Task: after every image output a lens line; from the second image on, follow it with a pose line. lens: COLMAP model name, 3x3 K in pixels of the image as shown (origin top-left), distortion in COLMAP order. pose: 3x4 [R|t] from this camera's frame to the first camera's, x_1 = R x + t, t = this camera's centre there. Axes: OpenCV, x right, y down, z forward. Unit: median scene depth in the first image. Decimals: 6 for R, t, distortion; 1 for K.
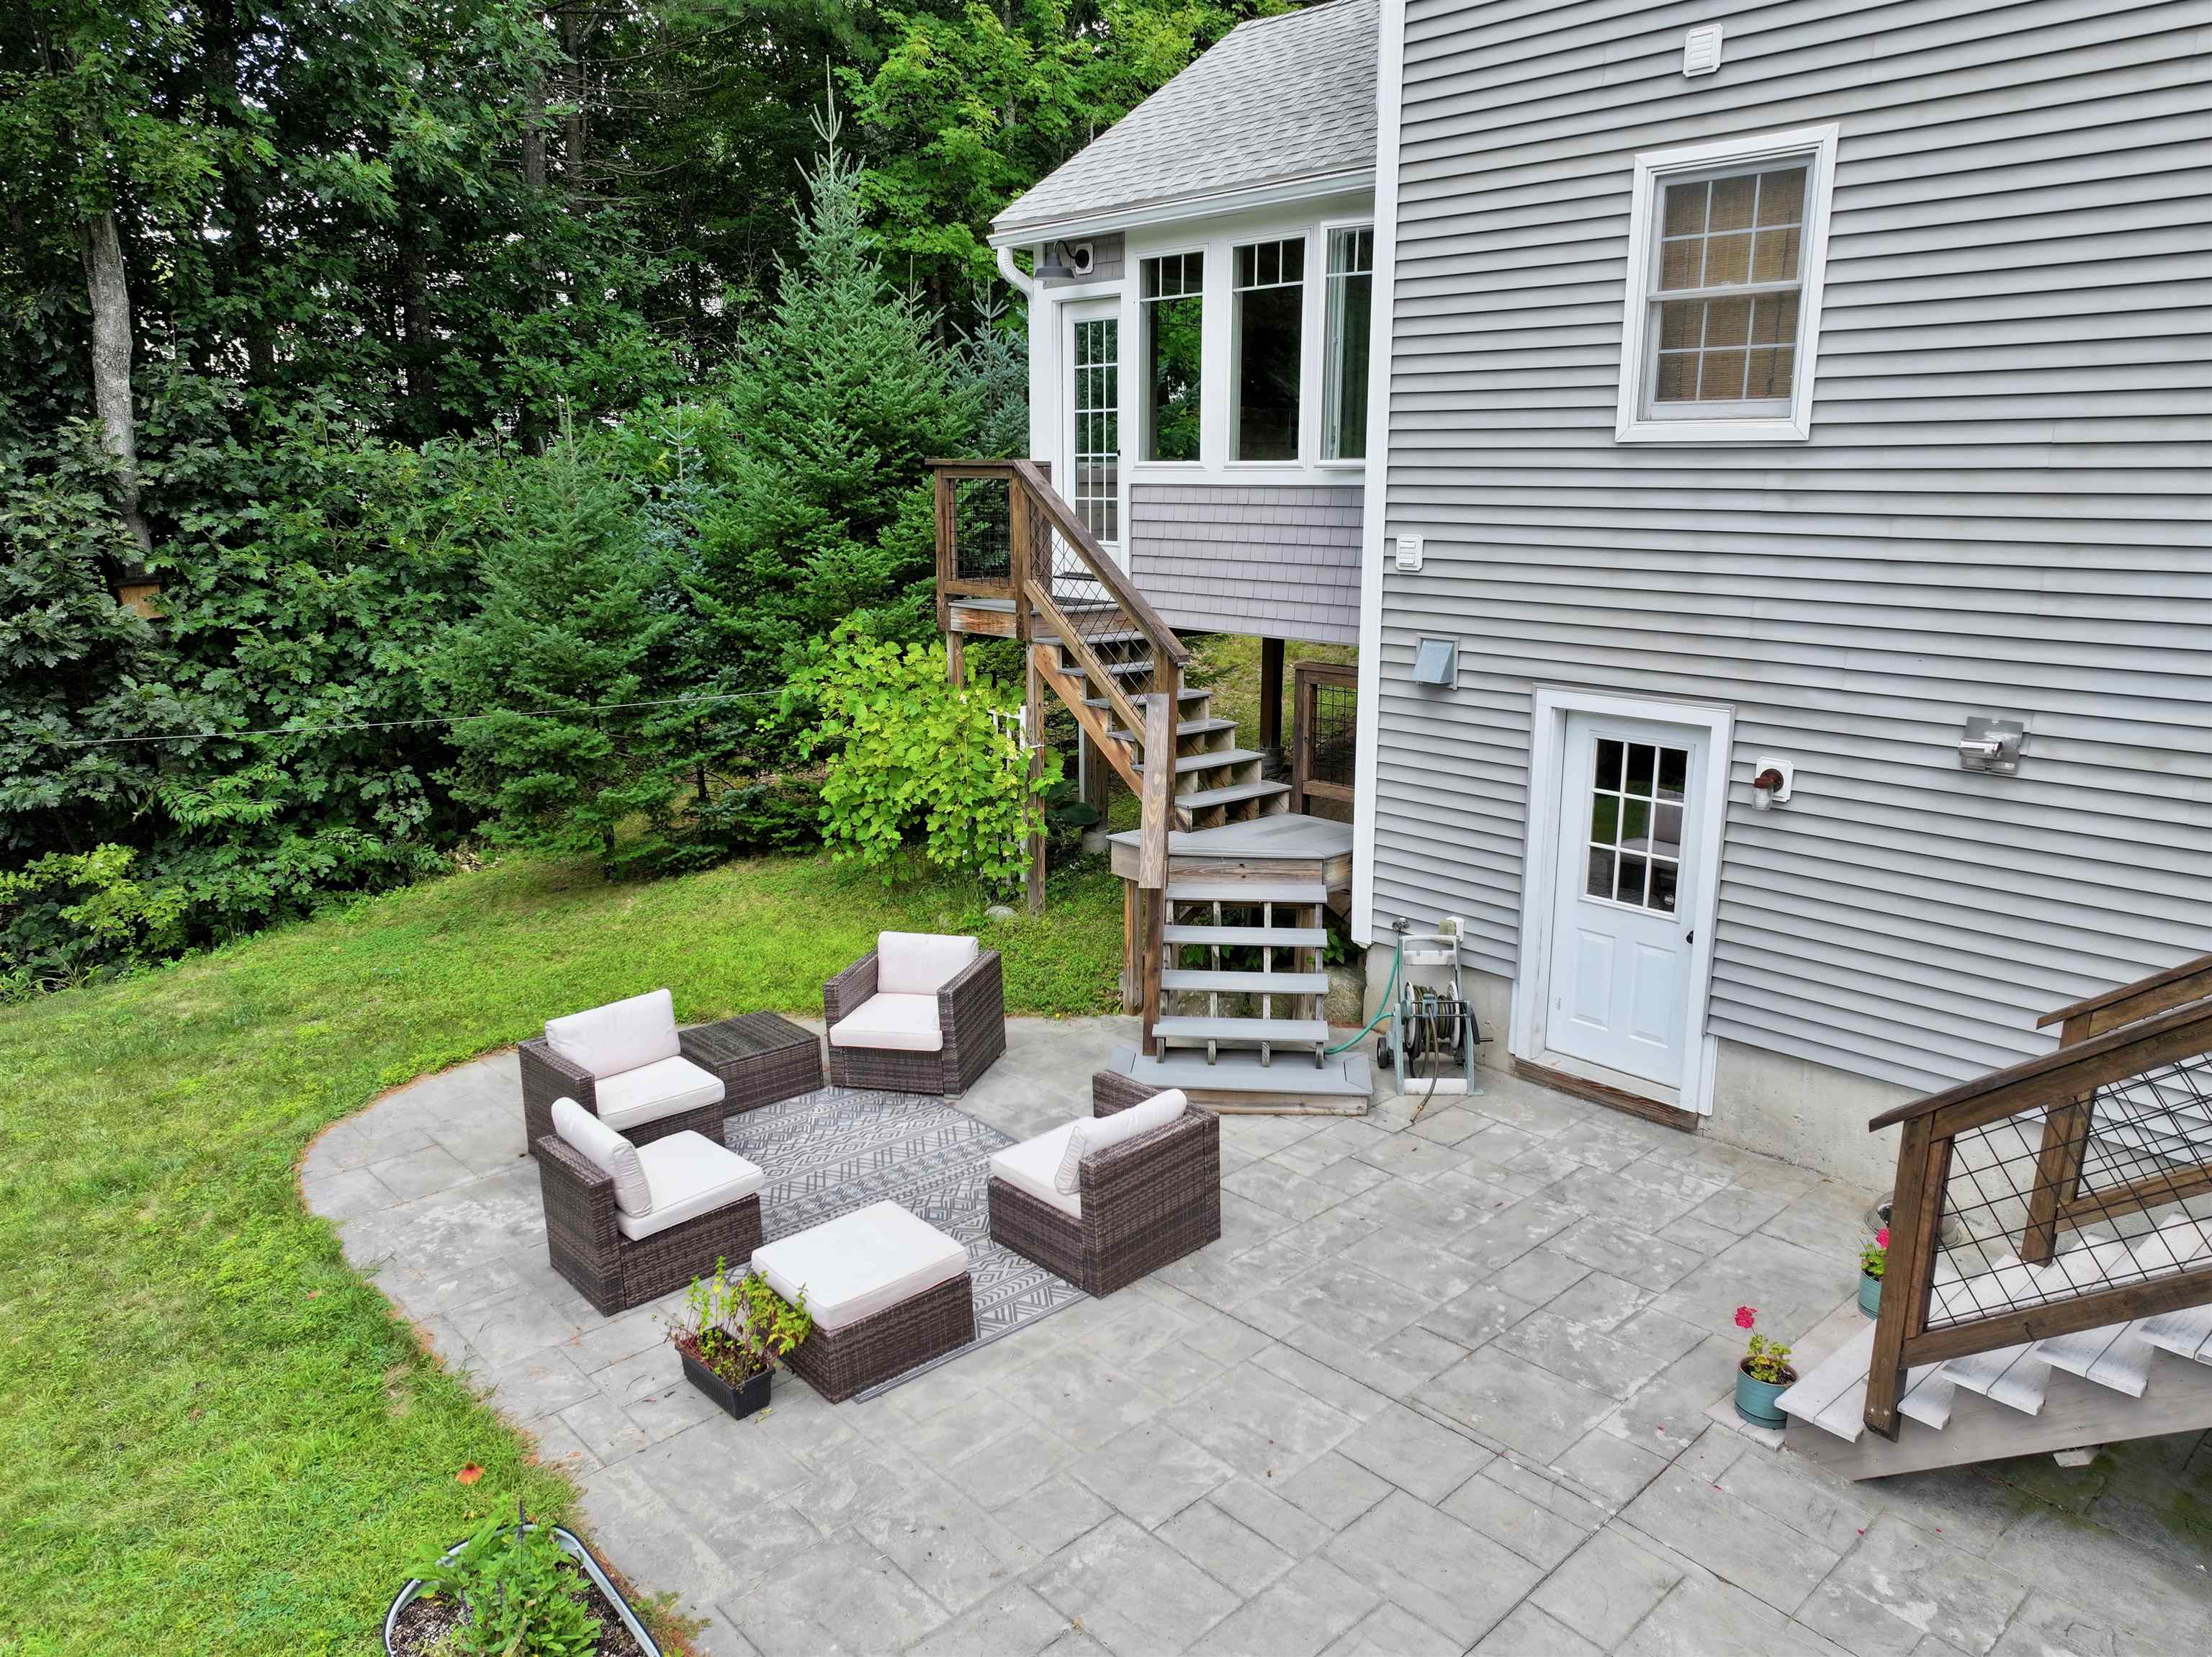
lens RADIAL K [[1543.6, 0, 1126.6], [0, 1543.6, 822.8], [0, 0, 1]] dist [0.011959, 0.000432]
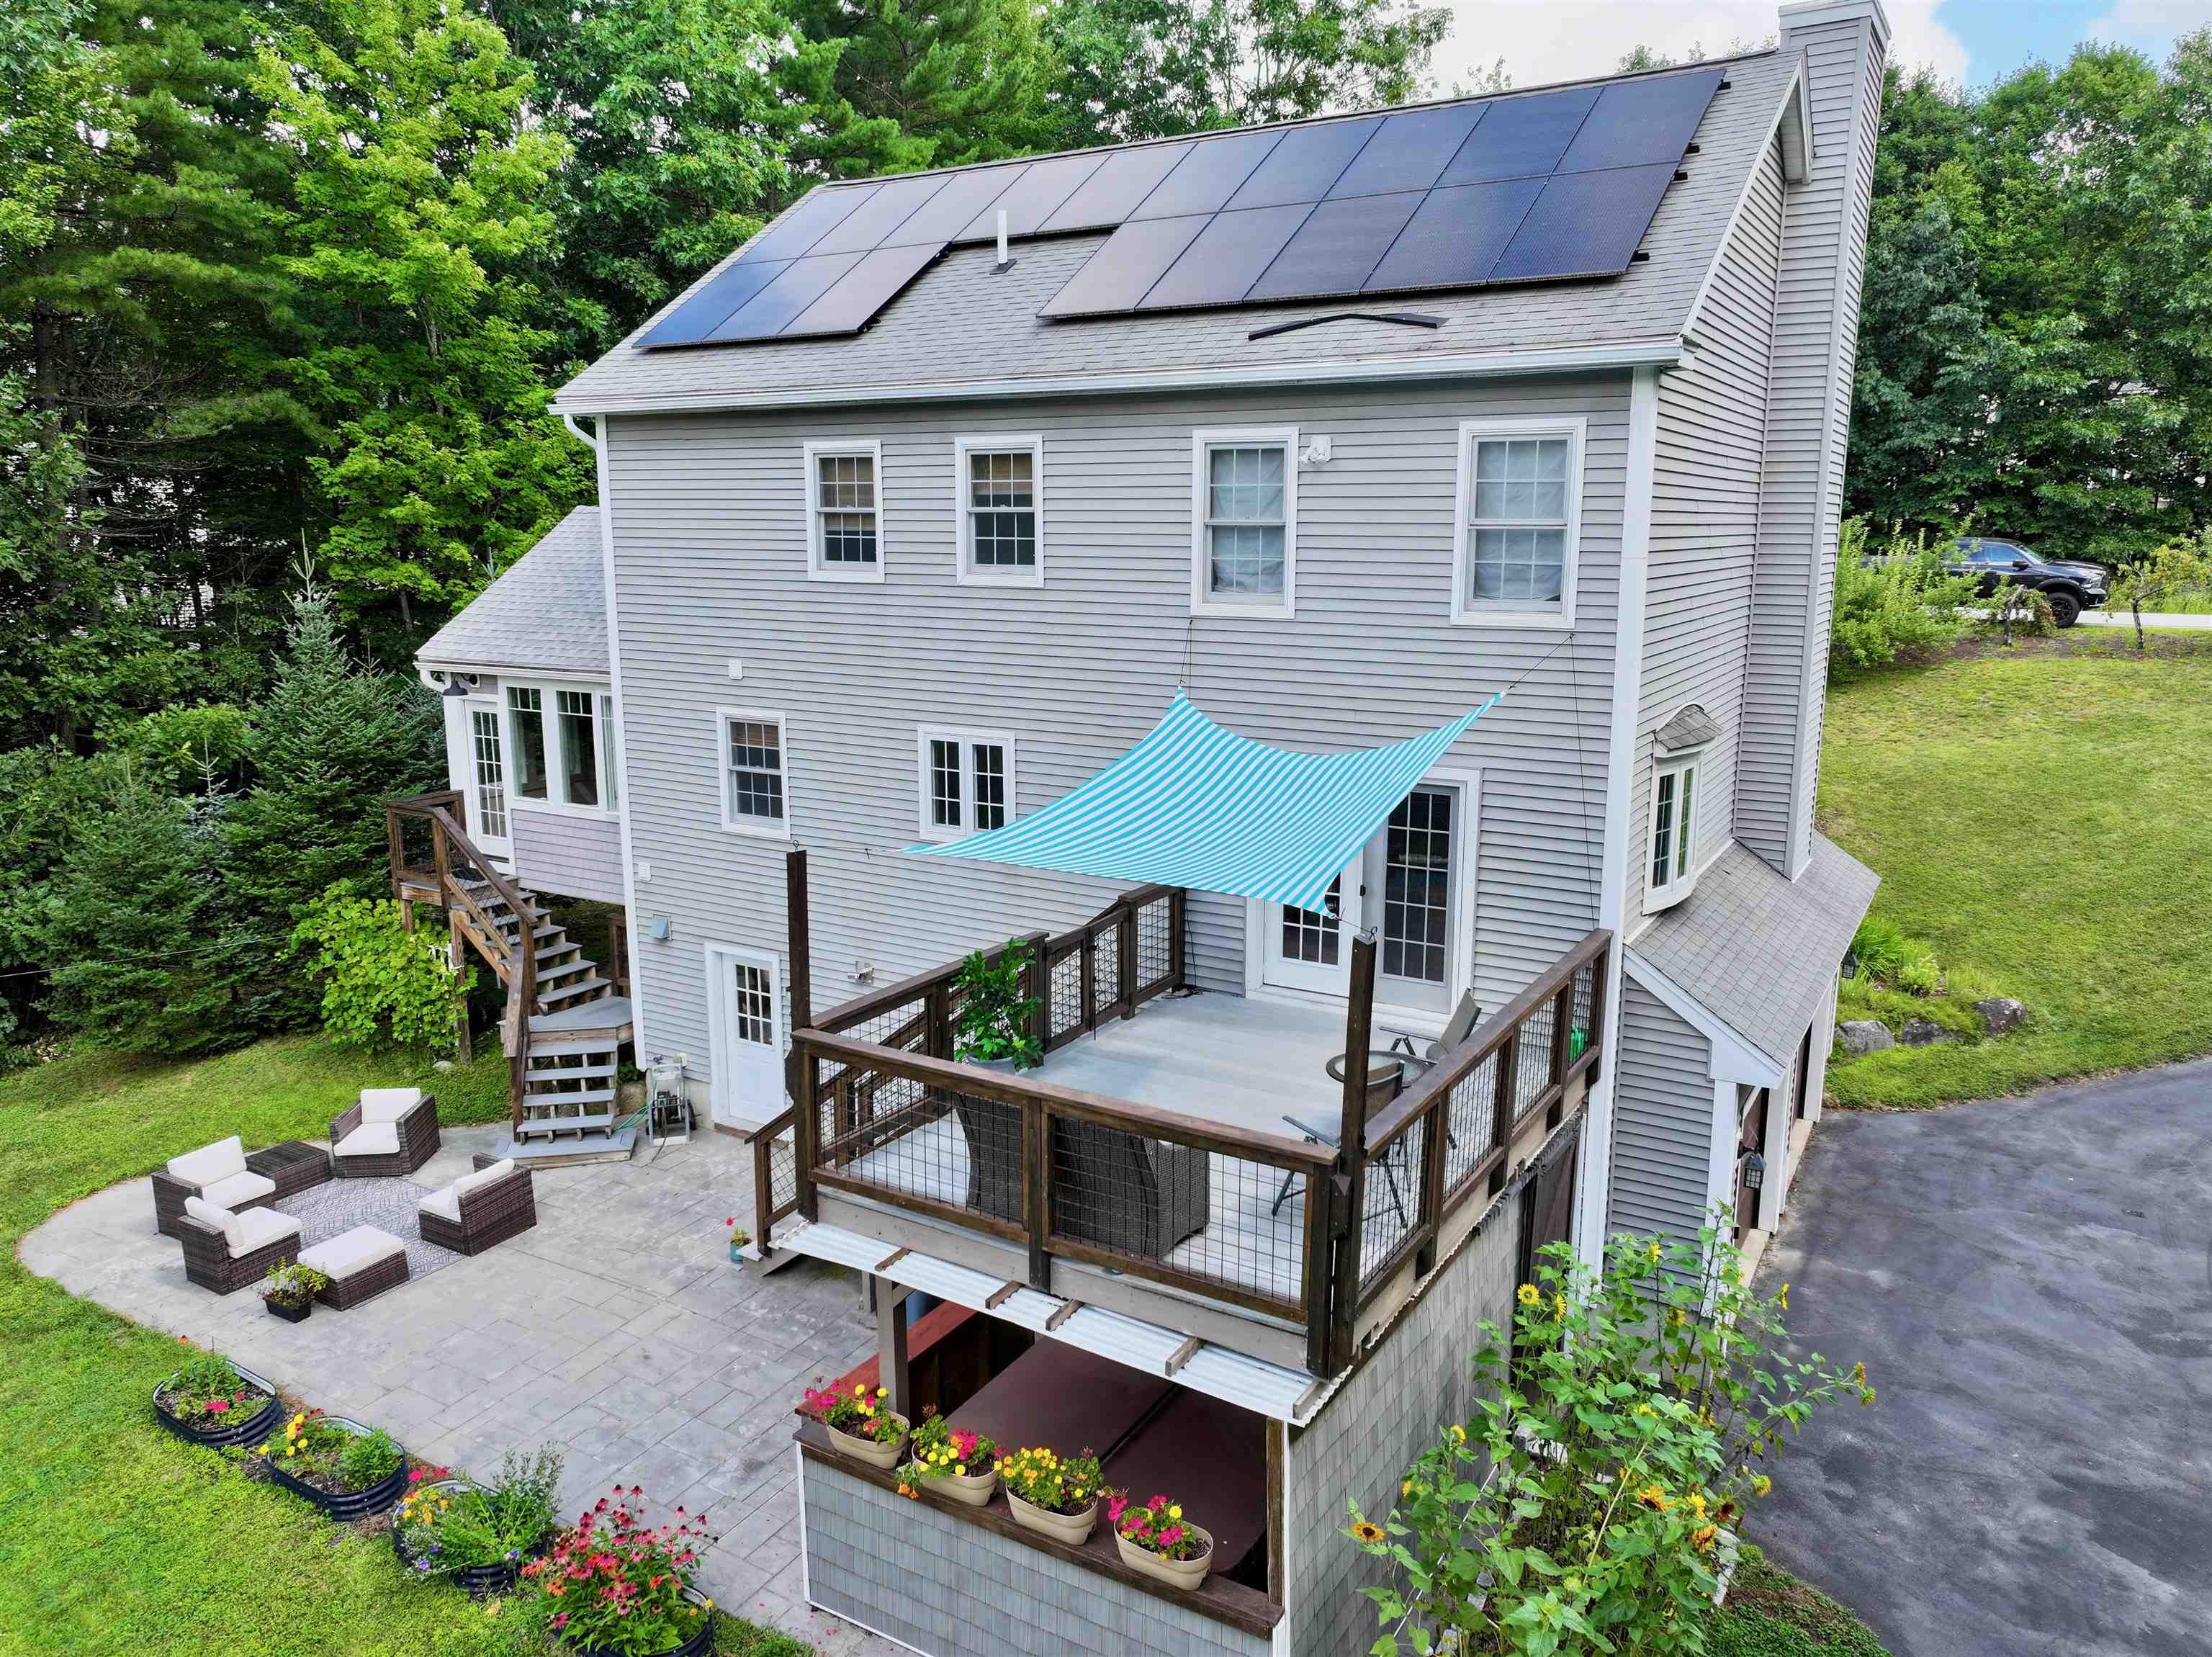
lens RADIAL K [[1552.1, 0, 1106.0], [0, 1552.1, 828.5], [0, 0, 1]] dist [0.010198, 0.009902]
pose [[0.962138, -0.056821, 0.266574, 0.212966], [0.064083, 0.997771, -0.018616, -0.146813], [-0.264922, 0.034994, 0.963635, -1.012577]]
